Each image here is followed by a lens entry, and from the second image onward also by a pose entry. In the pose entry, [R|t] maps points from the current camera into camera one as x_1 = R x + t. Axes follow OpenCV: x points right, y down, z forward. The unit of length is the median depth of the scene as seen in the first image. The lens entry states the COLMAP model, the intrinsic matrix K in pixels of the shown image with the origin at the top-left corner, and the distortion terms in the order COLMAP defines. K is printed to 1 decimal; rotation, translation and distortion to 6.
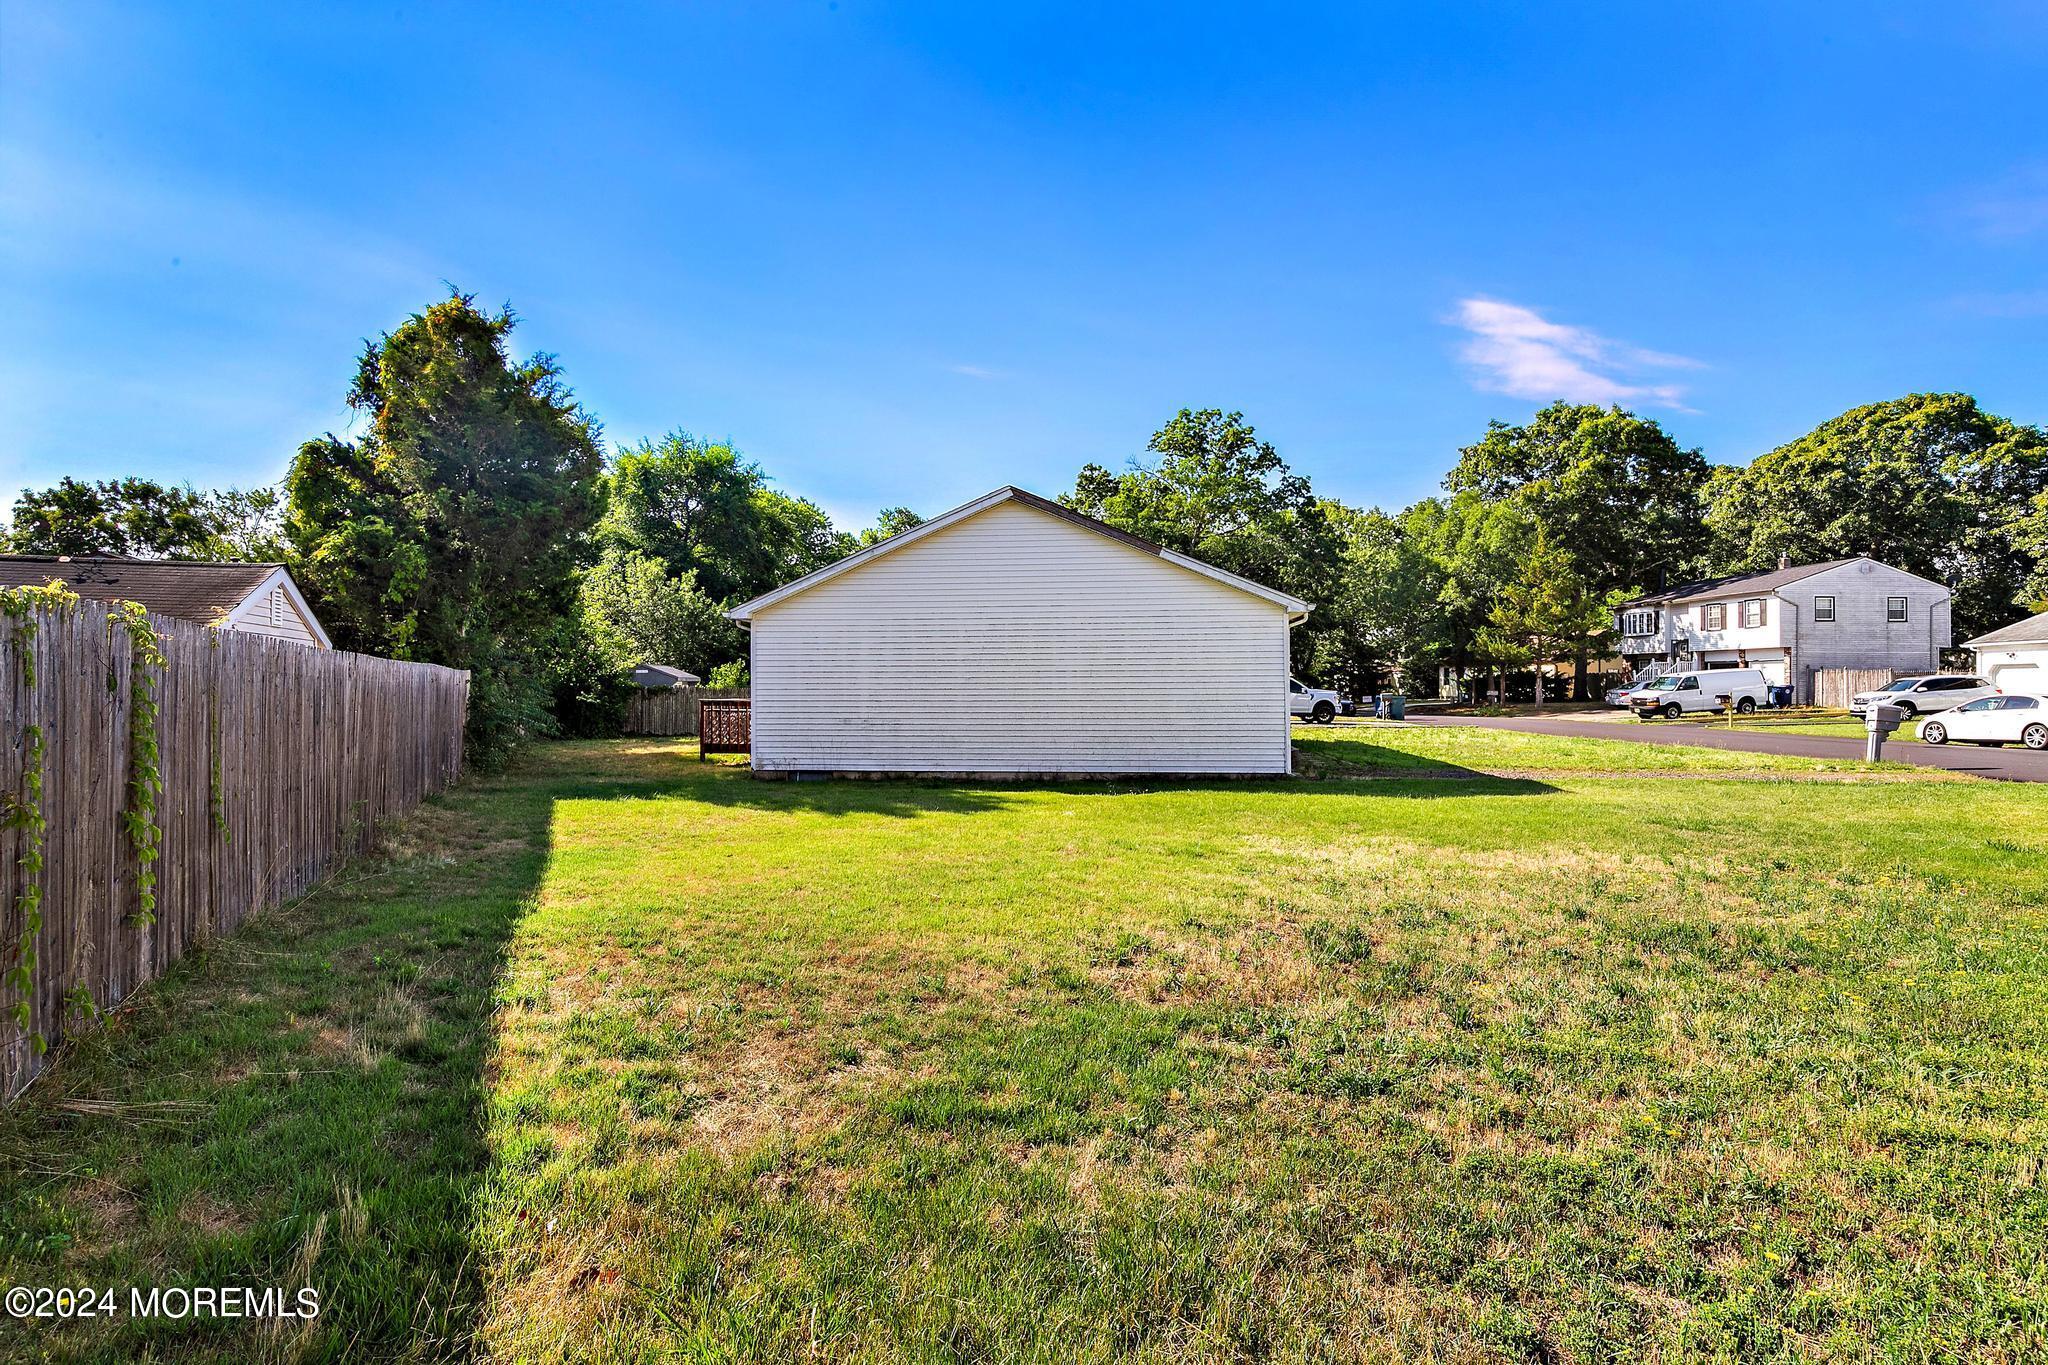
lens RADIAL K [[1045.0, 0, 1036.0], [0, 1045.0, 682.0], [0, 0, 1]] dist [0.004375, 0.000244]
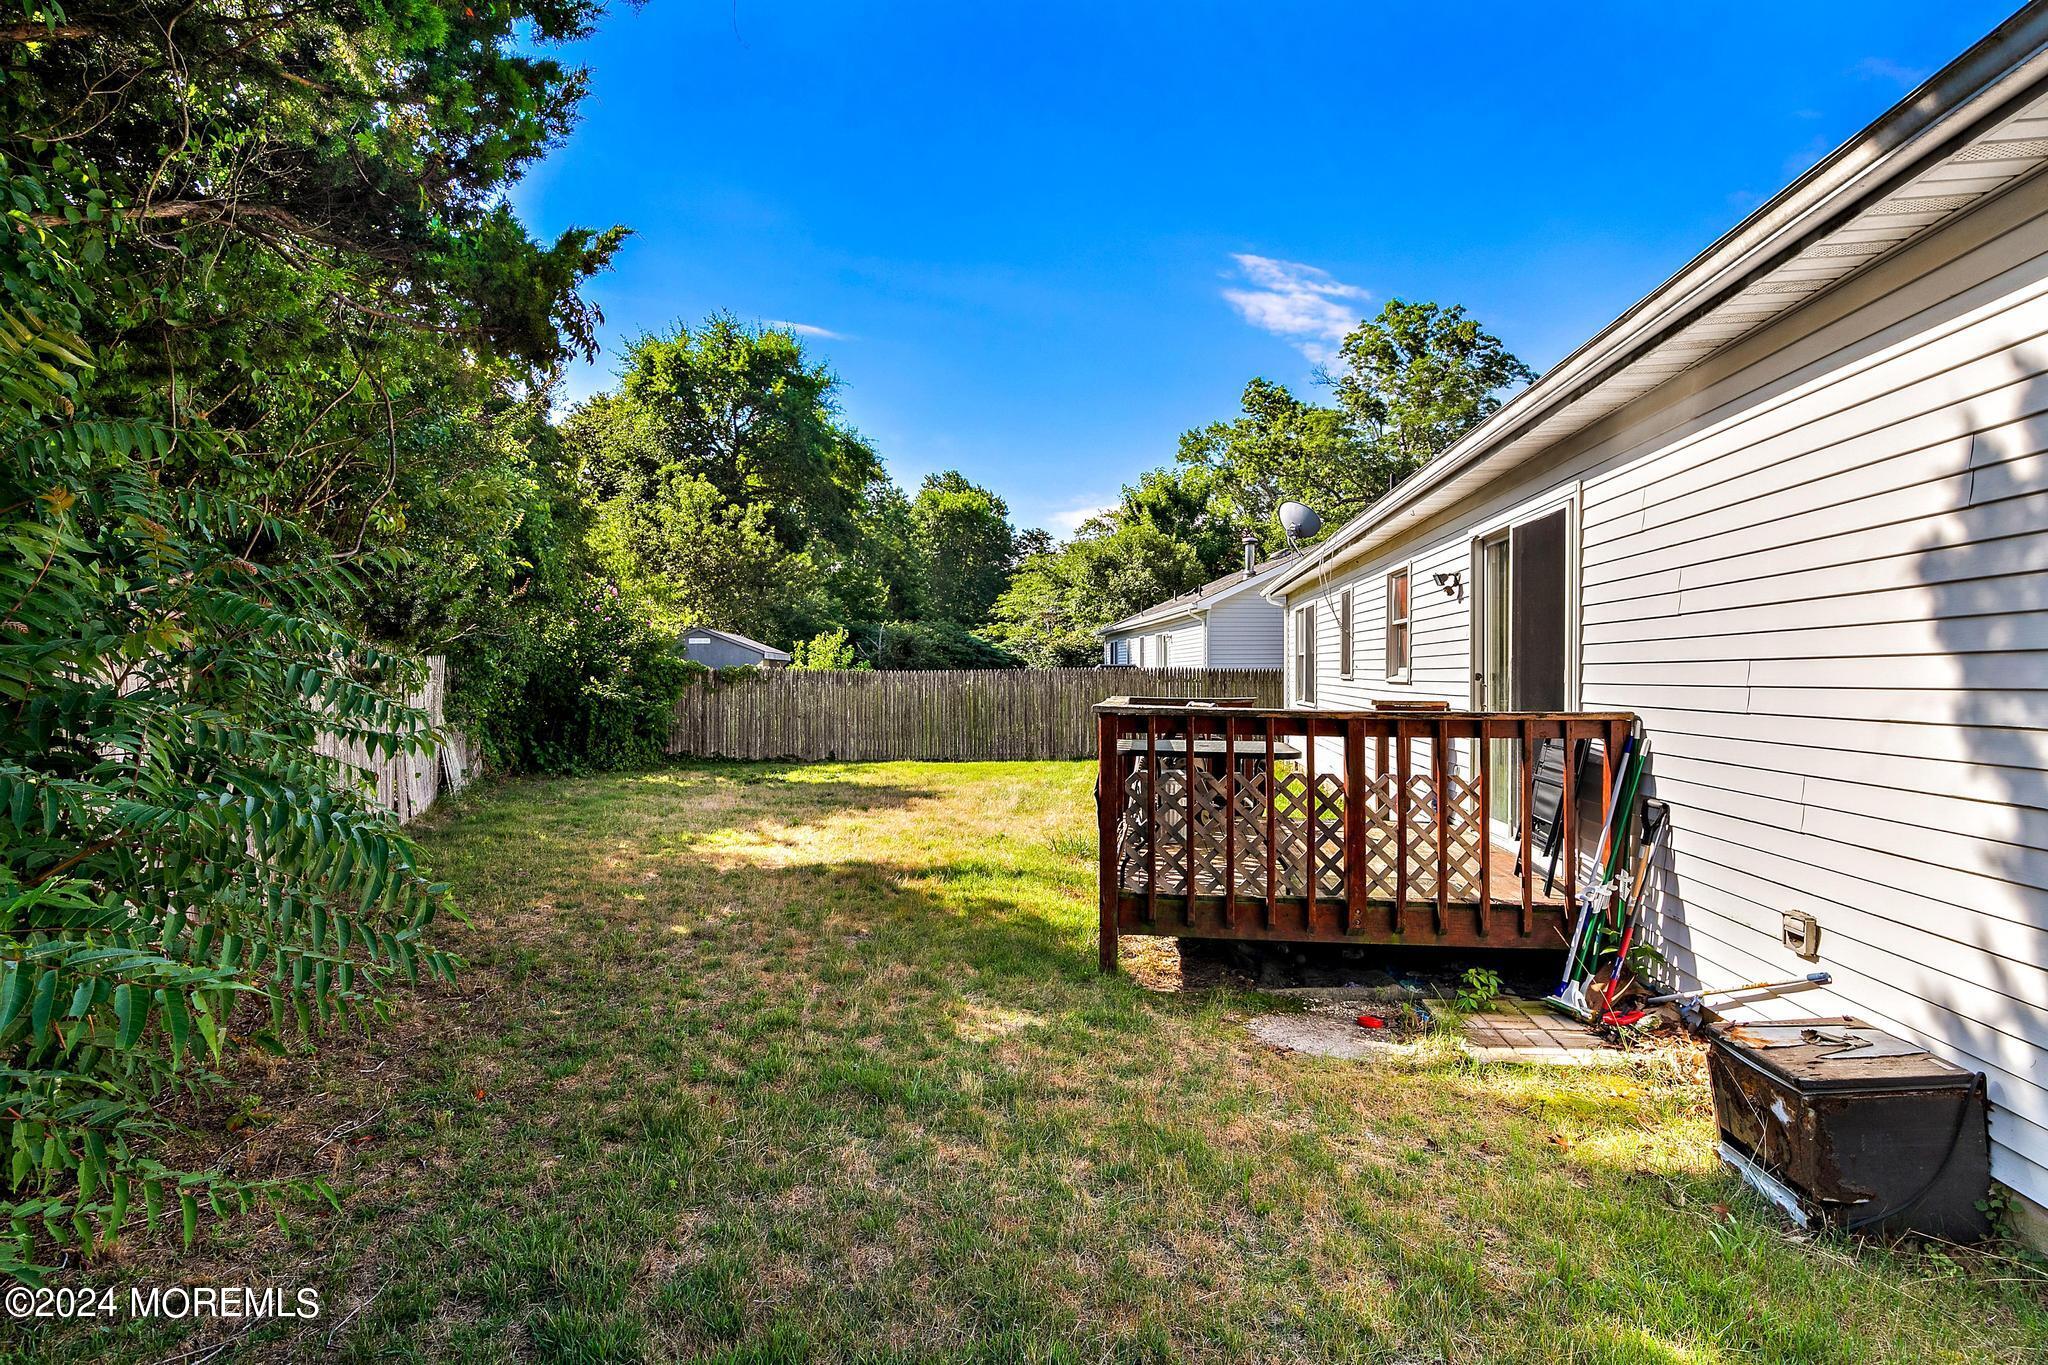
lens RADIAL K [[1045.0, 0, 1029.4], [0, 1045.0, 674.7], [0, 0, 1]] dist [0.004375, 0.000244]
pose [[0.999942, 0.000017, -0.010795, -0.140094], [0.000032, 0.999990, 0.004498, 0.003683], [0.010795, -0.004498, 0.999932, 0.320924]]
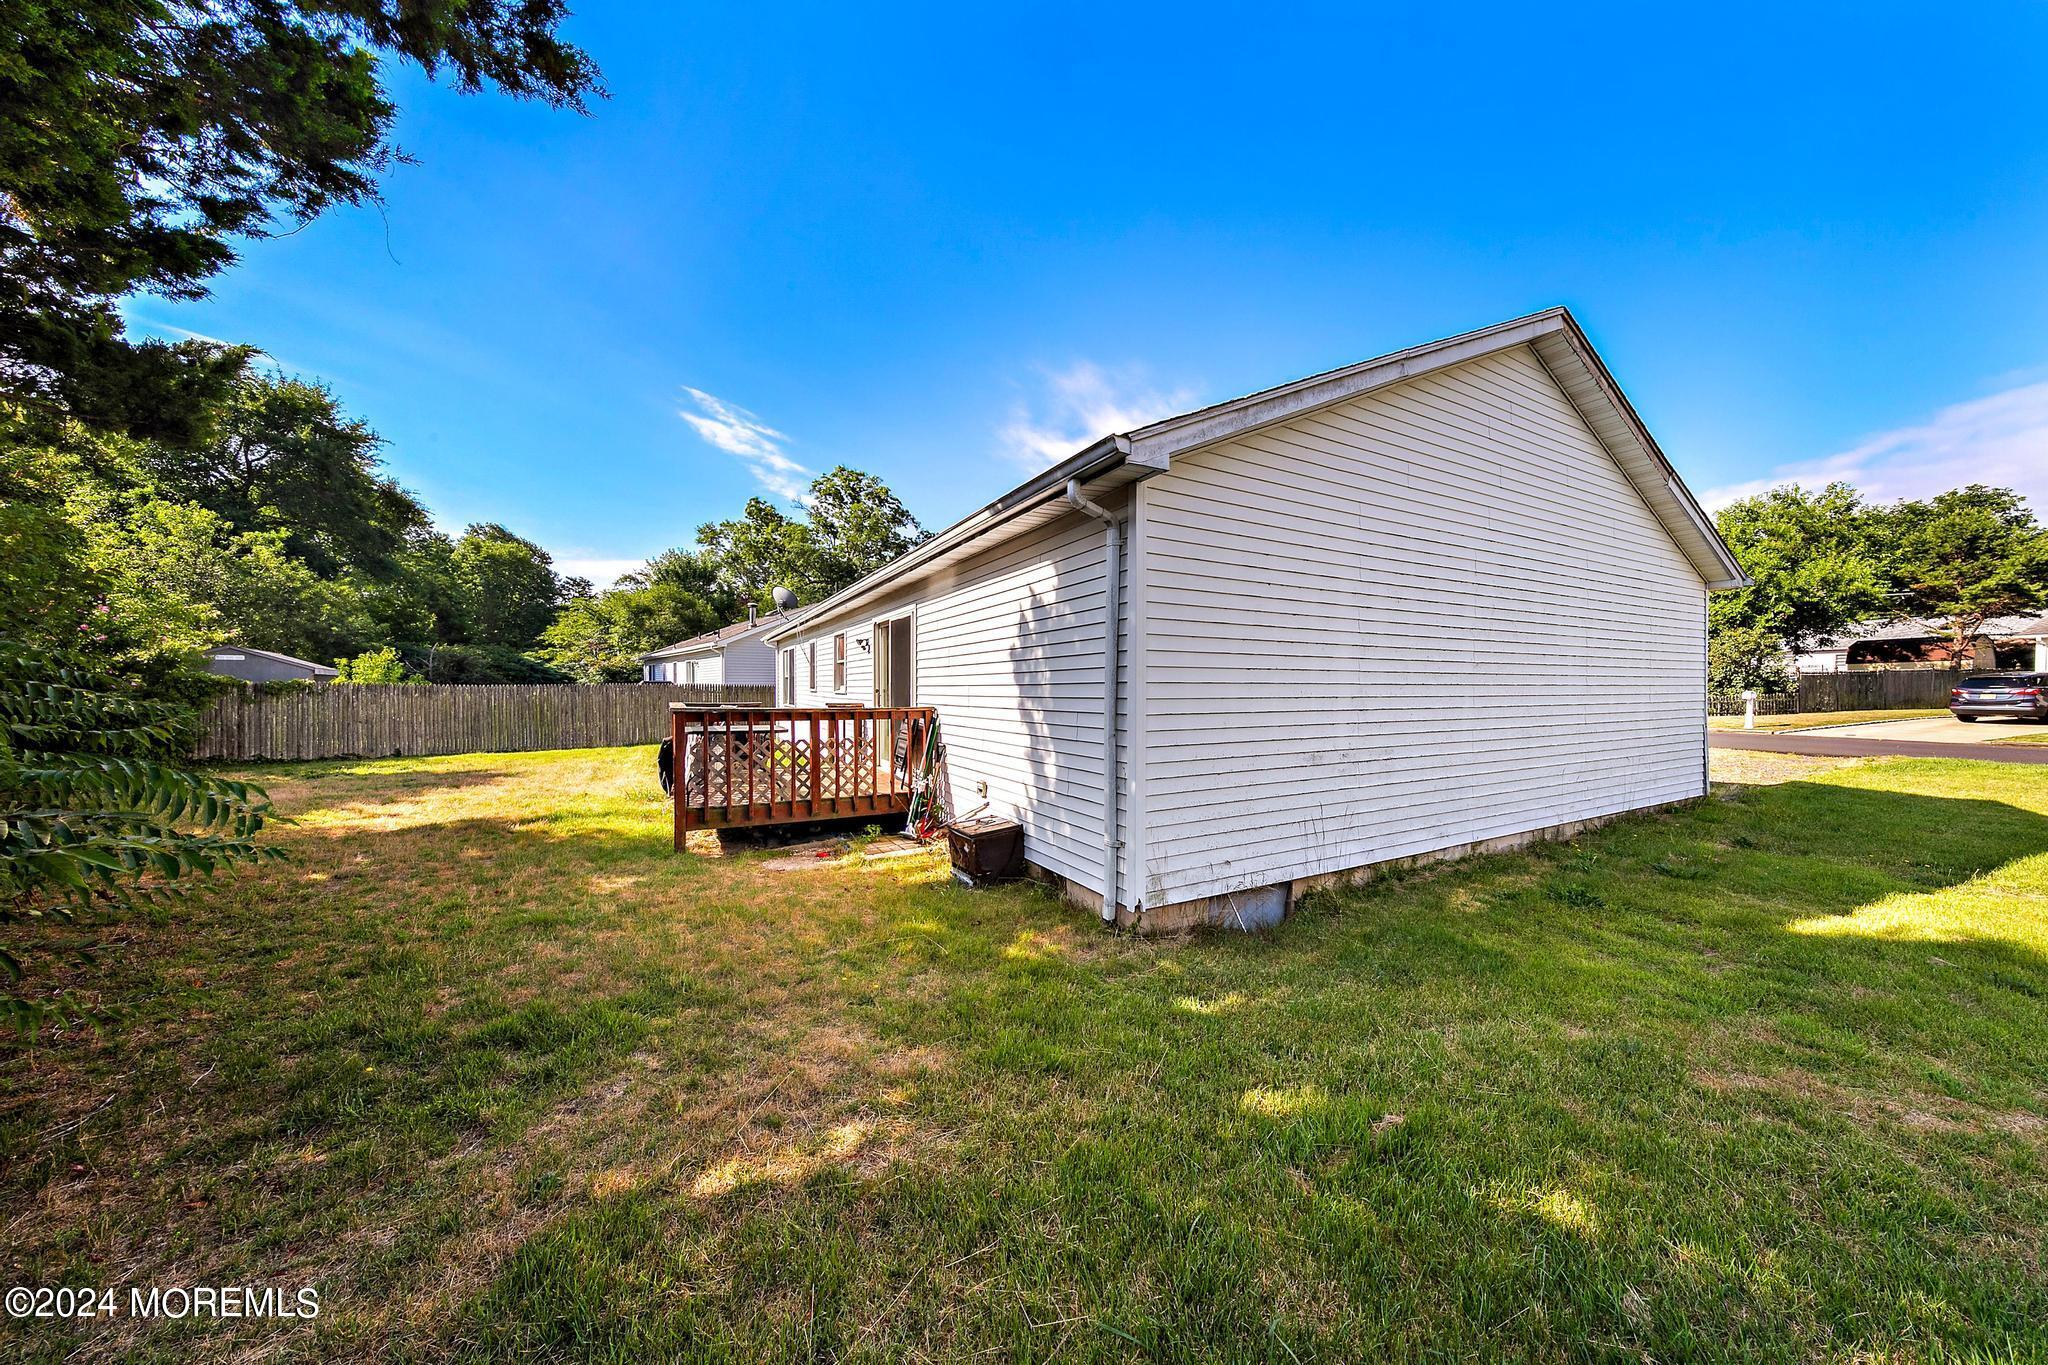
lens RADIAL K [[648.5, 0, 1030.9], [0, 648.5, 699.8], [0, 0, 1]] dist [0.006336, 0.000022]
pose [[0.822311, -0.007996, 0.568982, -0.147443], [-0.005184, 0.999755, 0.021542, 0.002968], [-0.569014, -0.020664, 0.822068, 0.293235]]
